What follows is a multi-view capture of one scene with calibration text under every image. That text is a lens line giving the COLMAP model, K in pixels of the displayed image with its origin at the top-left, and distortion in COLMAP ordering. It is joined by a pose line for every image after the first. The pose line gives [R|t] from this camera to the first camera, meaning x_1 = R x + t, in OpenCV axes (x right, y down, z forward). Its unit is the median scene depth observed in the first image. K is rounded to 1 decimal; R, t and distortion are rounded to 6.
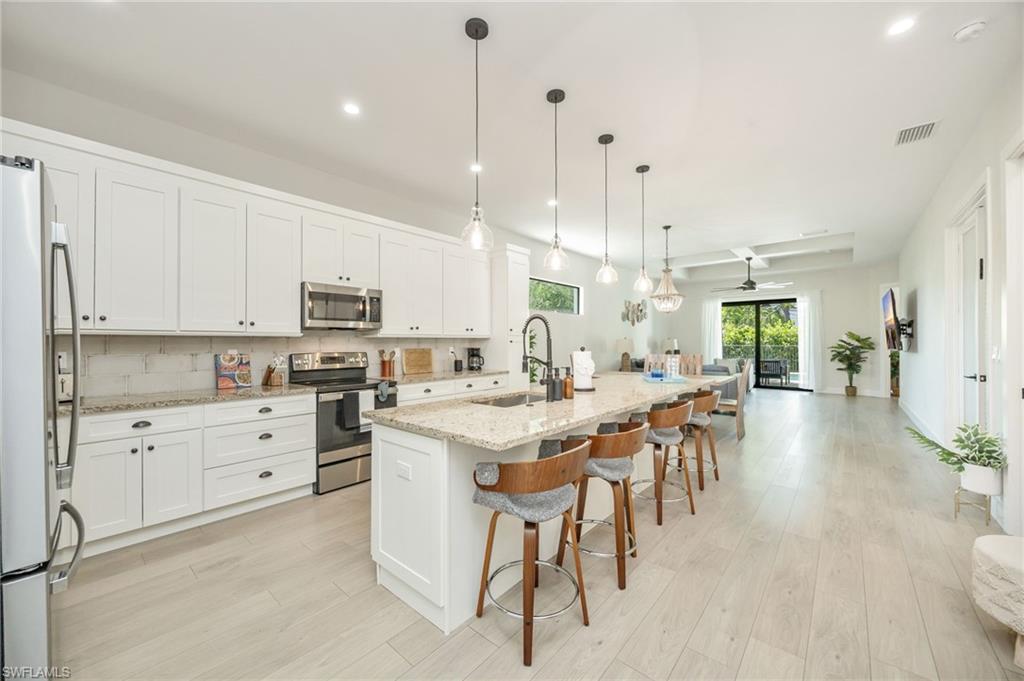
lens RADIAL K [[392.0, 0, 512.0], [0, 392.0, 340.5], [0, 0, 1]] dist [-0.001302, 0.000057]
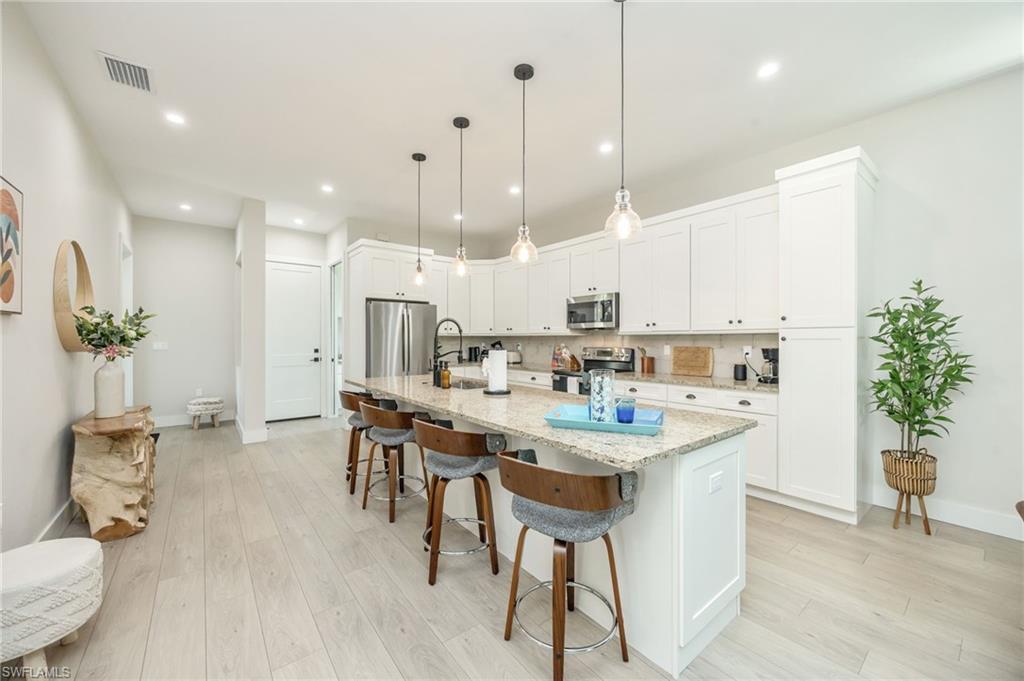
lens RADIAL K [[392.0, 0, 512.0], [0, 392.0, 340.5], [0, 0, 1]] dist [-0.001302, 0.000057]
pose [[-0.193978, 0.006882, -0.980982, 0.850202], [0.005935, 0.999965, 0.005842, -0.000944], [0.980988, -0.004689, -0.194012, 0.967058]]
